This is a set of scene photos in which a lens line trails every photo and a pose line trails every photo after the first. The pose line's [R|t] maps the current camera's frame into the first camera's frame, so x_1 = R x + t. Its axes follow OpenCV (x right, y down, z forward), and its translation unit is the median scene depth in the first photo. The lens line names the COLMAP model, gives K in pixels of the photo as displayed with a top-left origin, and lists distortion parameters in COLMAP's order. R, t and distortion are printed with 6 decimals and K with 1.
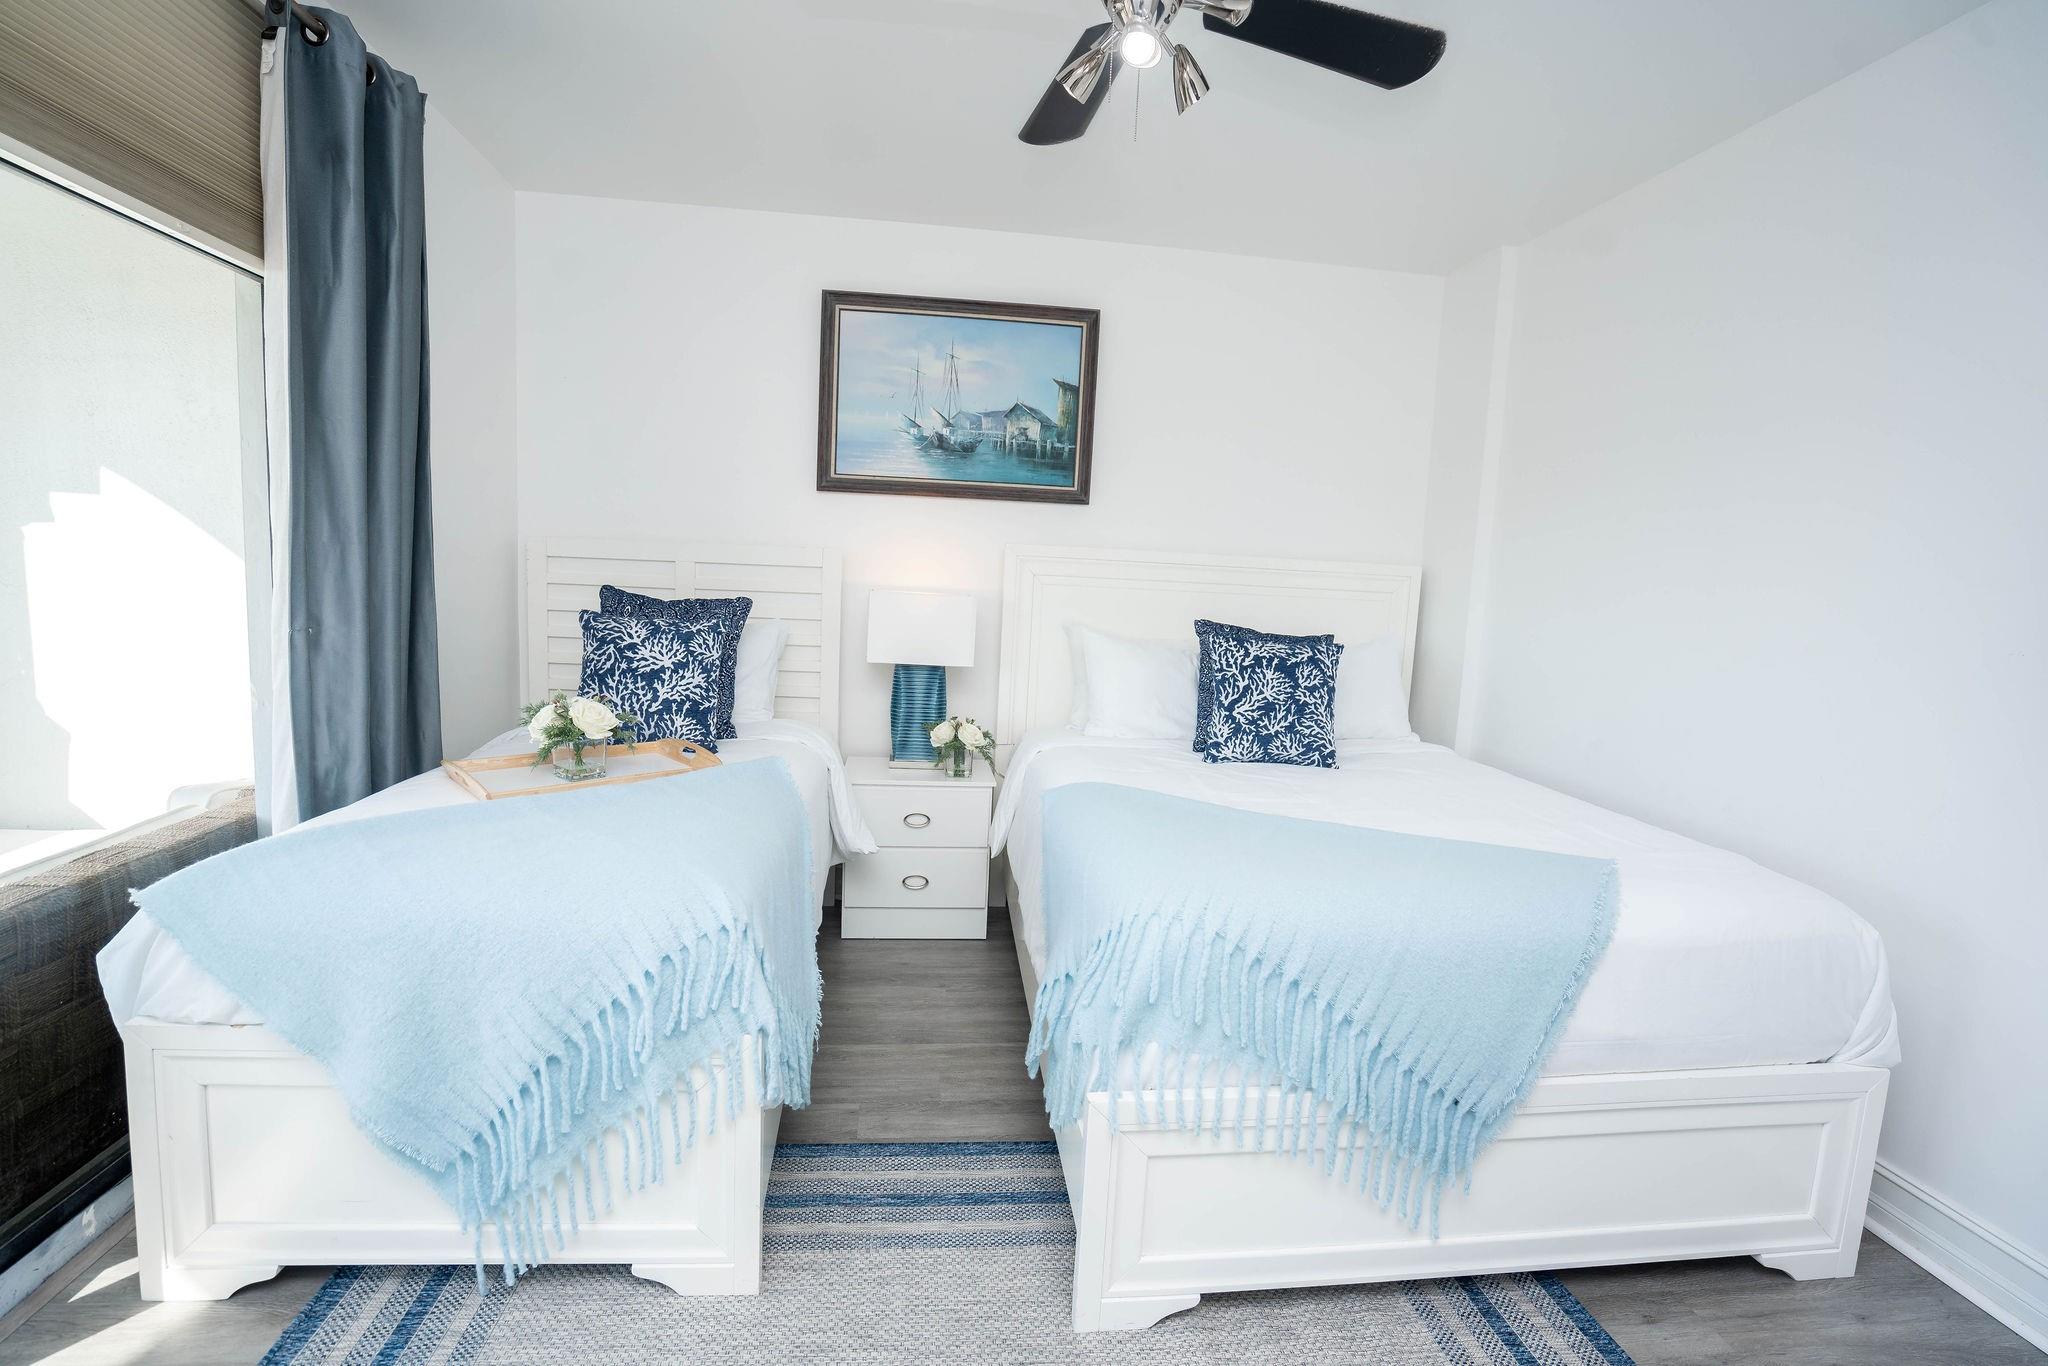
lens RADIAL K [[911.6, 0, 1007.9], [0, 911.6, 679.9], [0, 0, 1]] dist [-0.052433, 0.014172]
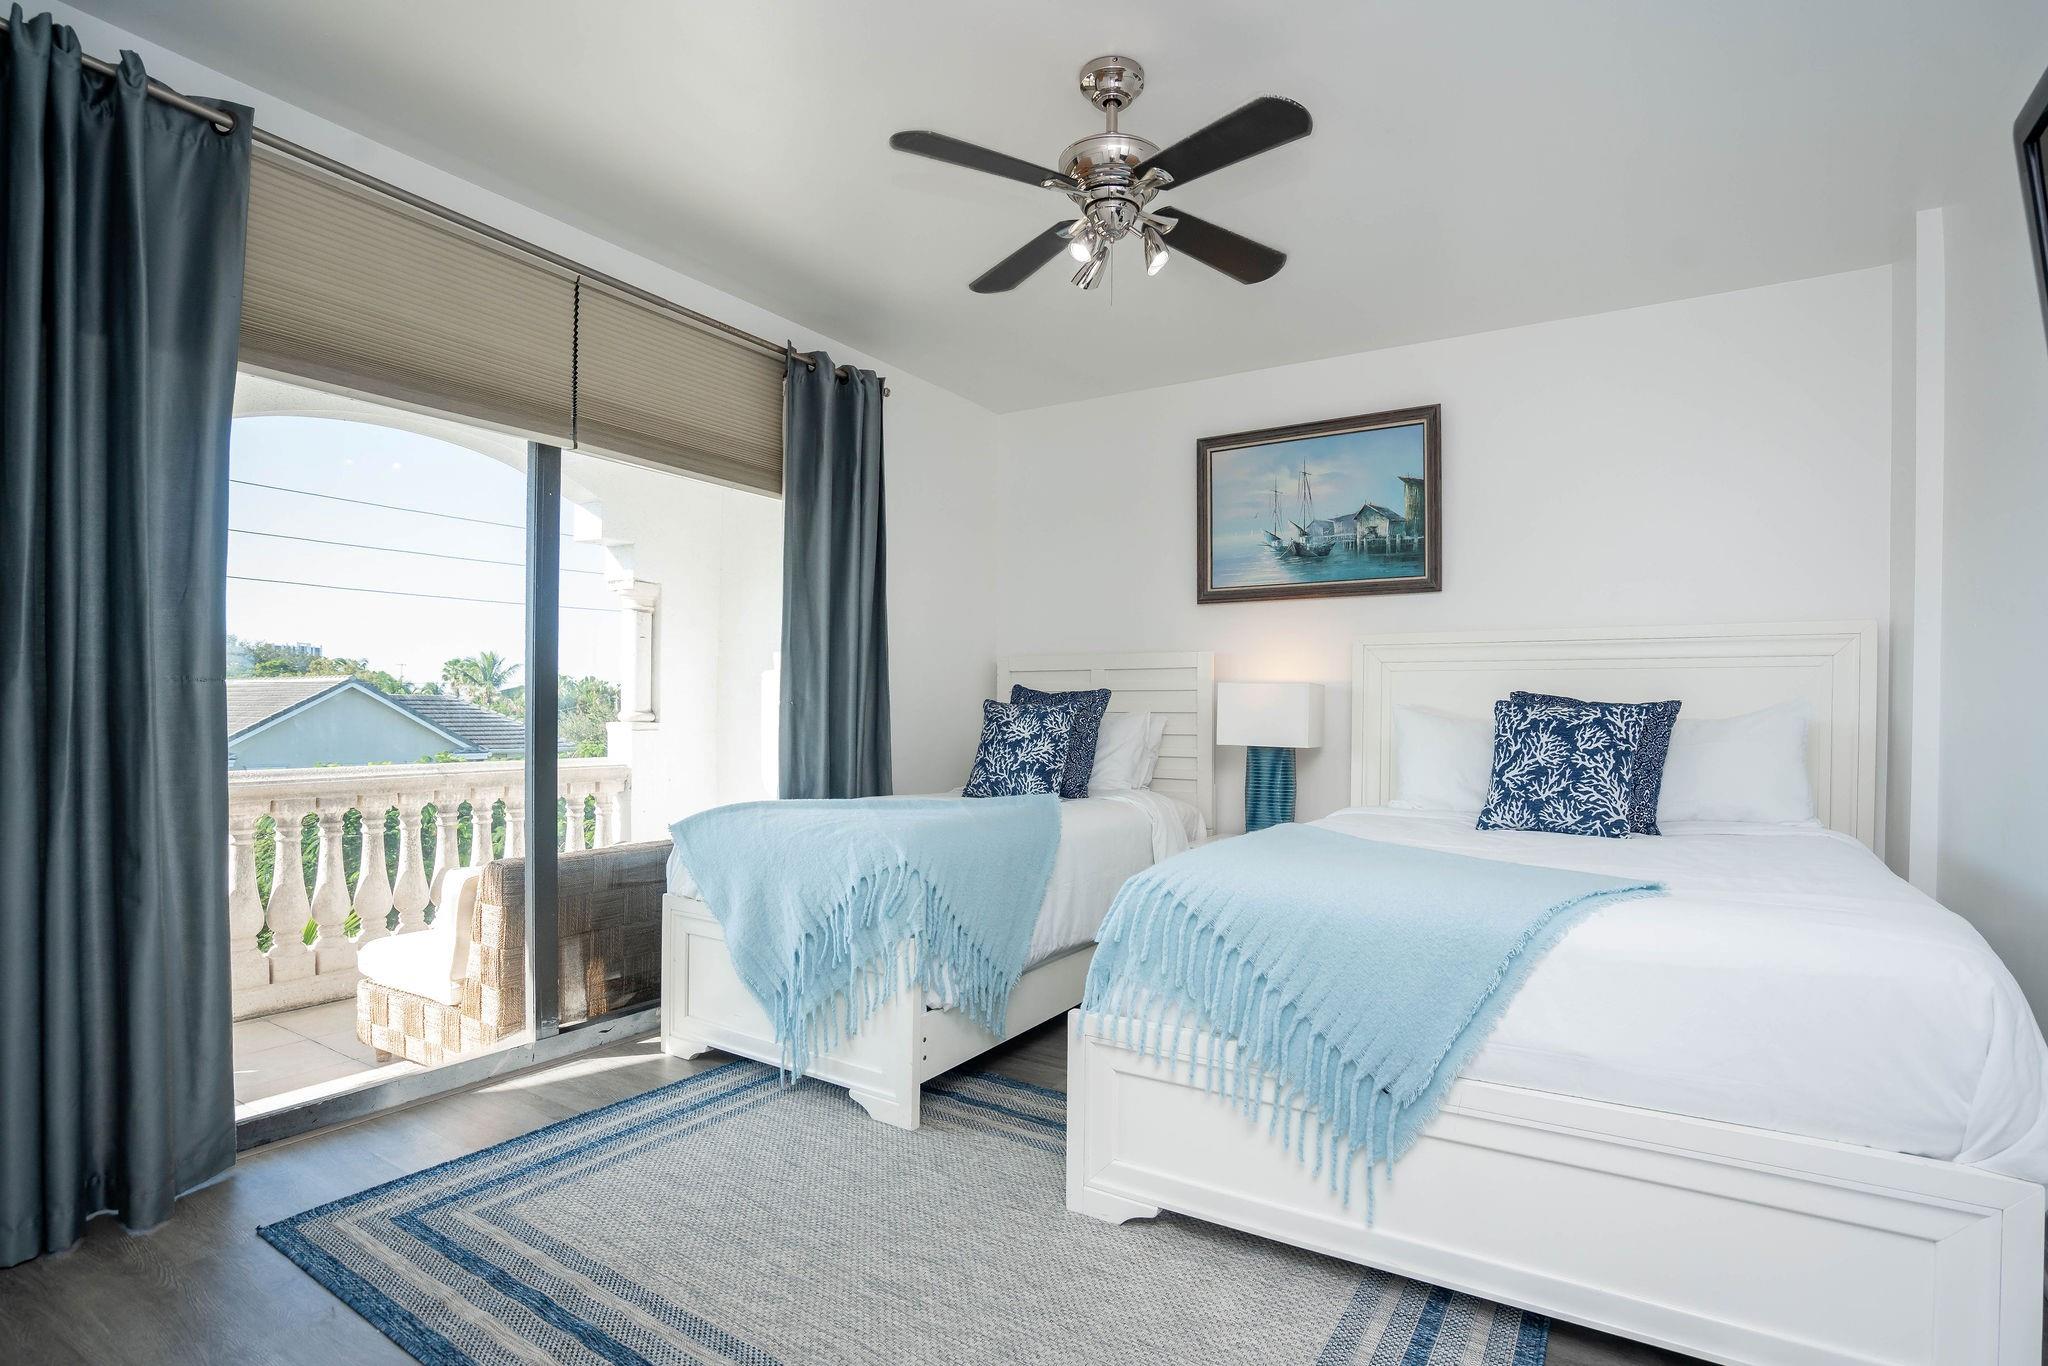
lens RADIAL K [[965.2, 0, 1098.7], [0, 965.2, 720.4], [0, 0, 1]] dist [-0.068374, 0.018279]
pose [[0.801045, -0.037173, -0.597448, 0.510429], [-0.041843, 0.992151, -0.117834, 0.112467], [0.597139, 0.119389, 0.793203, -0.063846]]
